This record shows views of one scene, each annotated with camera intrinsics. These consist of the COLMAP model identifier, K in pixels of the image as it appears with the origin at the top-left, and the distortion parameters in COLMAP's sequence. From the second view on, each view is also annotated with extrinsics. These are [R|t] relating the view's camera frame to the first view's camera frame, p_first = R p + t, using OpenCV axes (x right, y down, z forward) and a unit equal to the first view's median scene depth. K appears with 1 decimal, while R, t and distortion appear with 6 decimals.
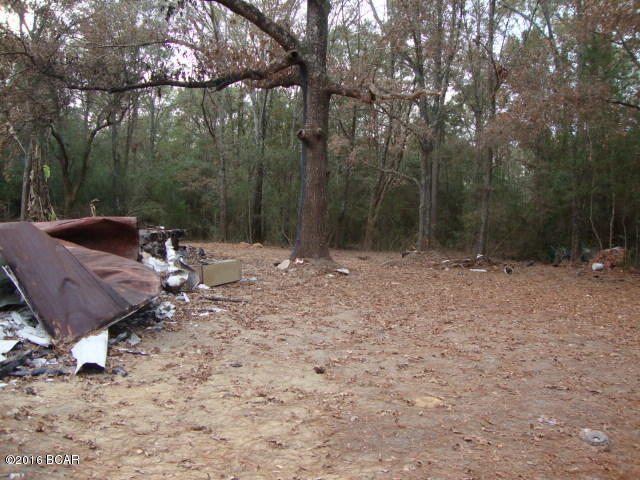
lens RADIAL K [[561.8, 0, 320.0], [0, 561.8, 240.0], [0, 0, 1]] dist [-0.224873, 0.229570]
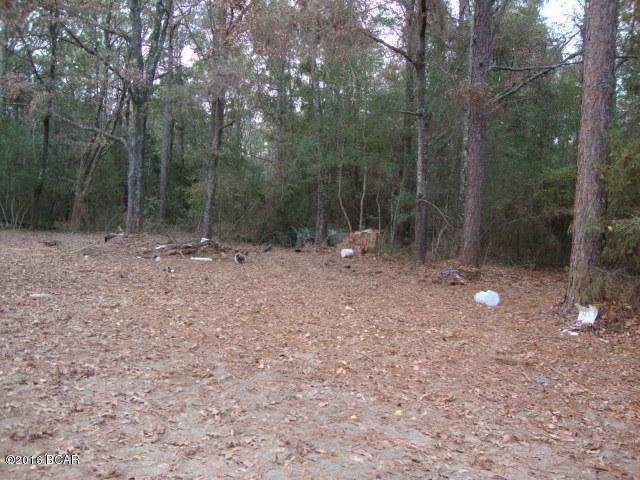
lens RADIAL K [[561.8, 0, 320.0], [0, 561.8, 240.0], [0, 0, 1]] dist [-0.224873, 0.229570]
pose [[0.900035, -0.008499, 0.435735, 0.088256], [-0.008544, 0.999274, 0.037139, -0.001769], [-0.435734, -0.037149, 0.899308, 0.207427]]
